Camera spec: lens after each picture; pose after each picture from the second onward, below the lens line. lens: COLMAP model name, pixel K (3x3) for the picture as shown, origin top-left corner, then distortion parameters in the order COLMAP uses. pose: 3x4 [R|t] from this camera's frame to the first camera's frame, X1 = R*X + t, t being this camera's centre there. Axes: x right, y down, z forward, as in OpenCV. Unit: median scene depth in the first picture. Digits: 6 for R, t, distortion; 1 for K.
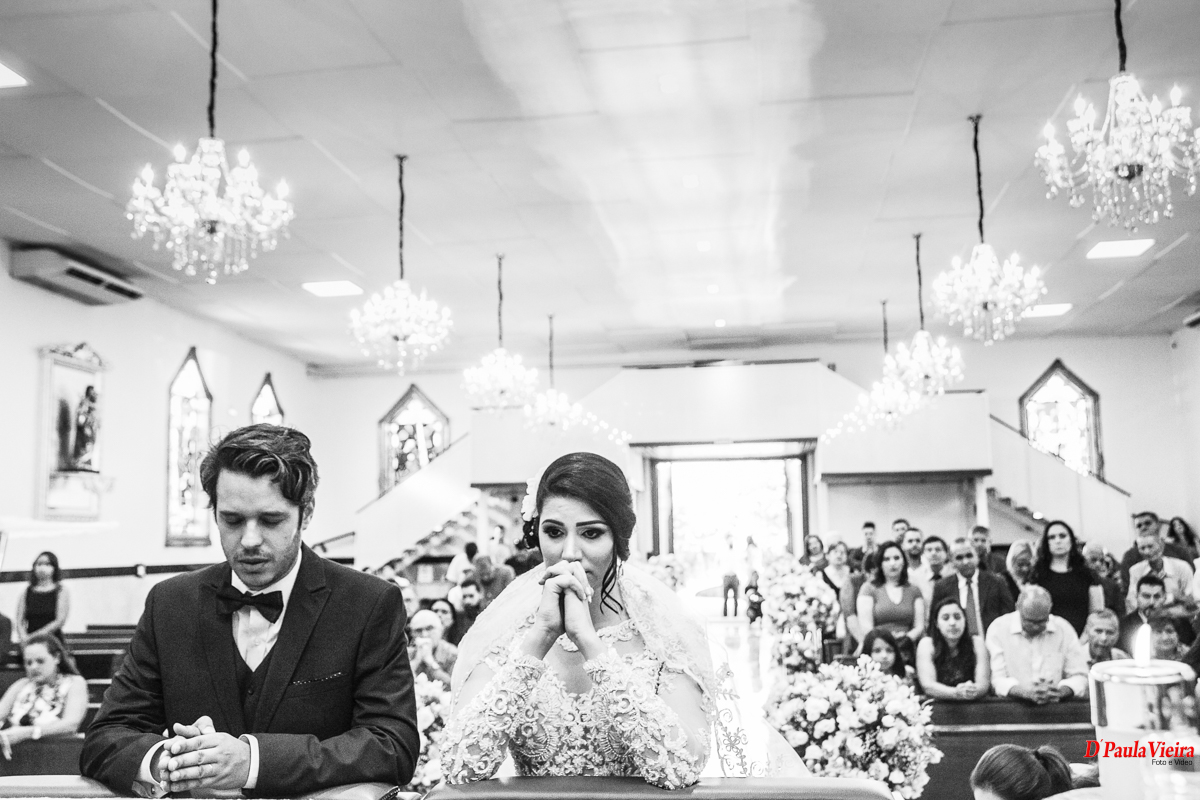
lens RADIAL K [[1228.8, 0, 608.0], [0, 1228.8, 401.3], [0, 0, 1]] dist [-0.039642, 0.000000]
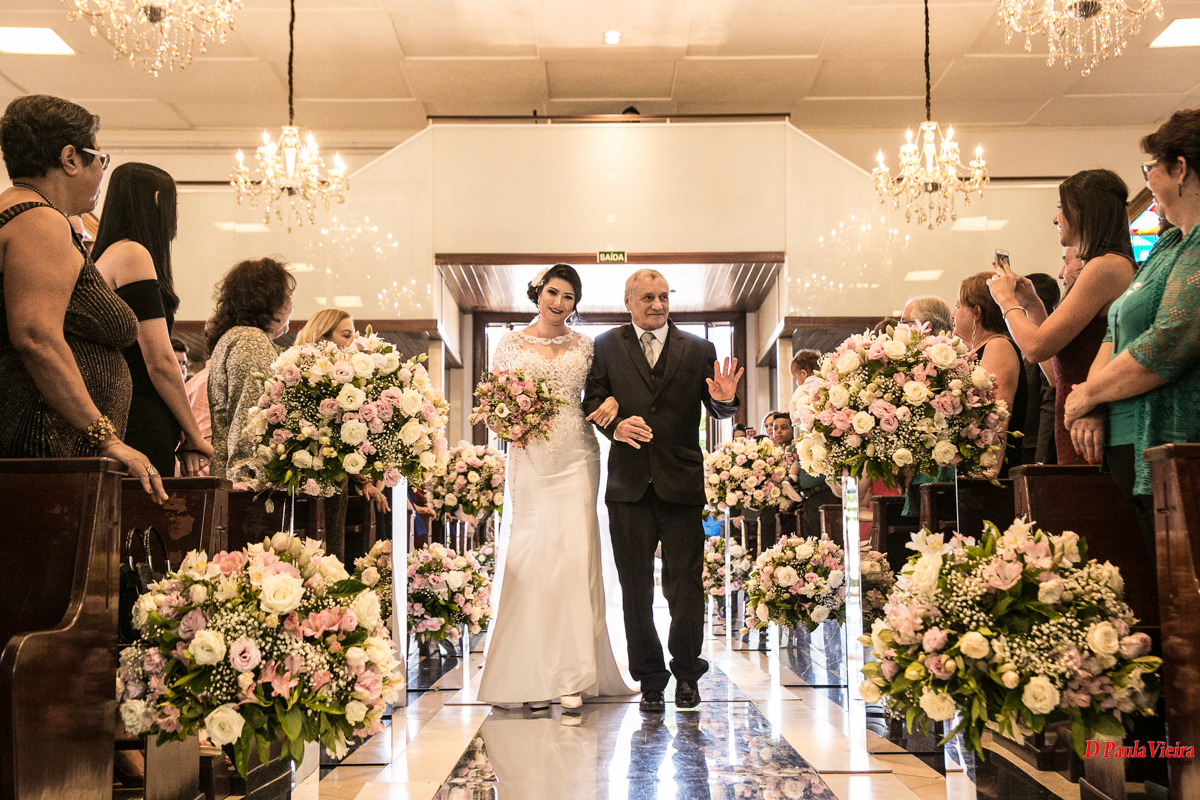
lens RADIAL K [[1545.6, 0, 605.3], [0, 1545.6, 410.6], [0, 0, 1]] dist [0.036219, 0.000000]
pose [[0.991624, 0.026131, 0.126487, 0.008253], [-0.027273, 0.999601, 0.007308, 0.133062], [-0.126246, -0.010697, 0.991941, 0.437106]]
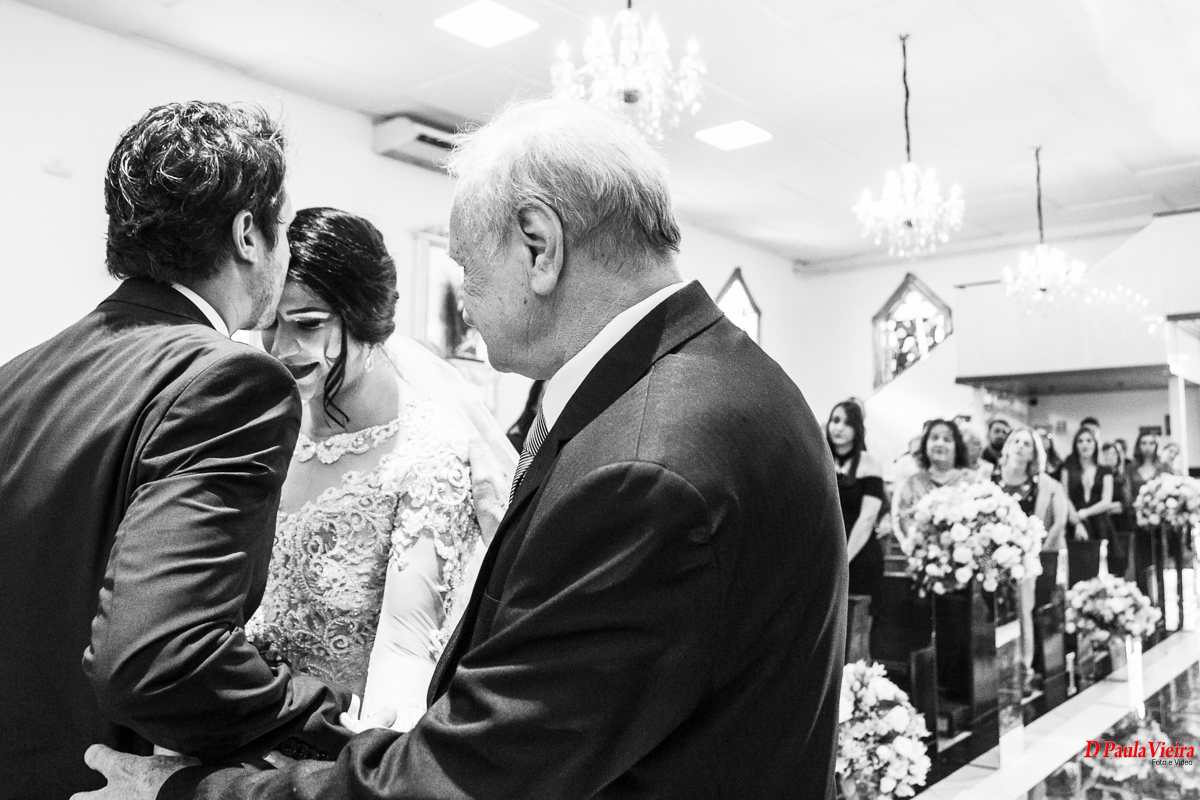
lens RADIAL K [[1036.8, 0, 607.1], [0, 1036.8, 364.7], [0, 0, 1]] dist [-0.073239, 0.050347]
pose [[0.841270, -0.036980, -0.539348, 0.087226], [0.041525, 0.999130, -0.003734, 0.072076], [0.539017, -0.019255, 0.842074, 0.421126]]
